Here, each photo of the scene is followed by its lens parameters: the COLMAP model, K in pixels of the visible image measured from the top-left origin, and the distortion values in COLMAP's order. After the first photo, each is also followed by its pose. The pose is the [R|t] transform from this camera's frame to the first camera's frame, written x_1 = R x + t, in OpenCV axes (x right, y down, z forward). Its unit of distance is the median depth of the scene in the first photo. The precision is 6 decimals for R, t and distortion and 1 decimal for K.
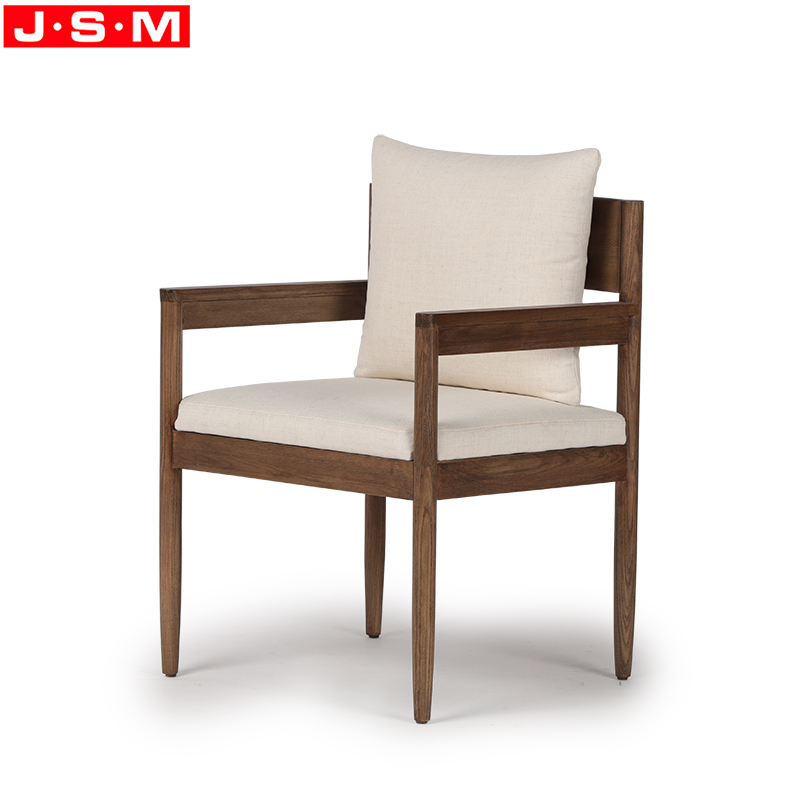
lens RADIAL K [[3733.1, 0, 400.0], [0, 3733.1, 400.0], [0, 0, 1]] dist [0.248630, -7.763849]
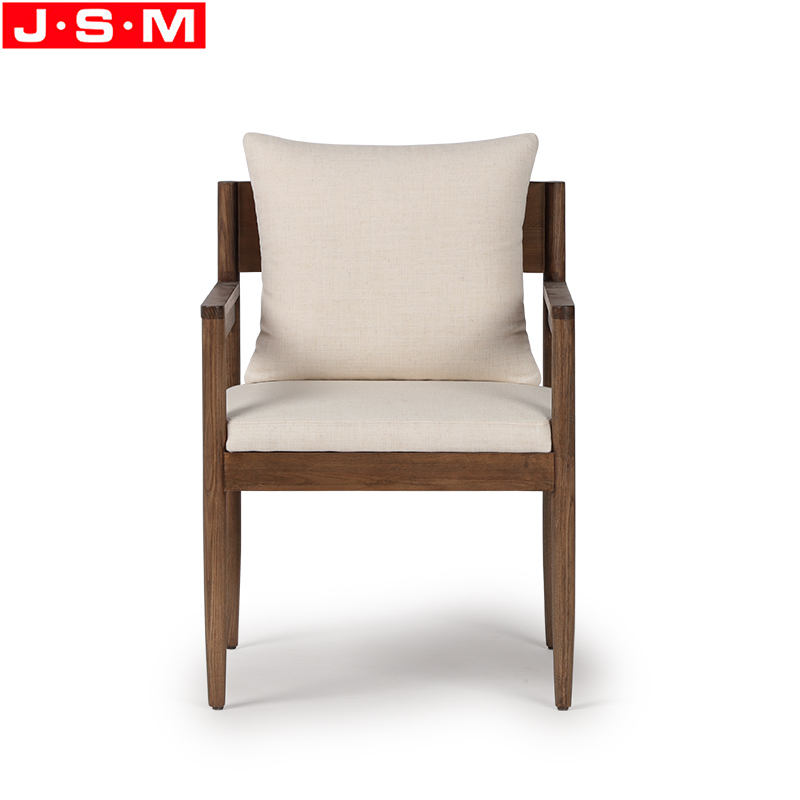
lens RADIAL K [[3733.1, 0, 400.0], [0, 3733.1, 400.0], [0, 0, 1]] dist [0.248630, -7.763849]
pose [[0.778988, -0.097528, 0.619408, -0.614996], [0.089428, 0.995012, 0.044200, -0.043249], [-0.620629, 0.020961, 0.783824, 0.225190]]
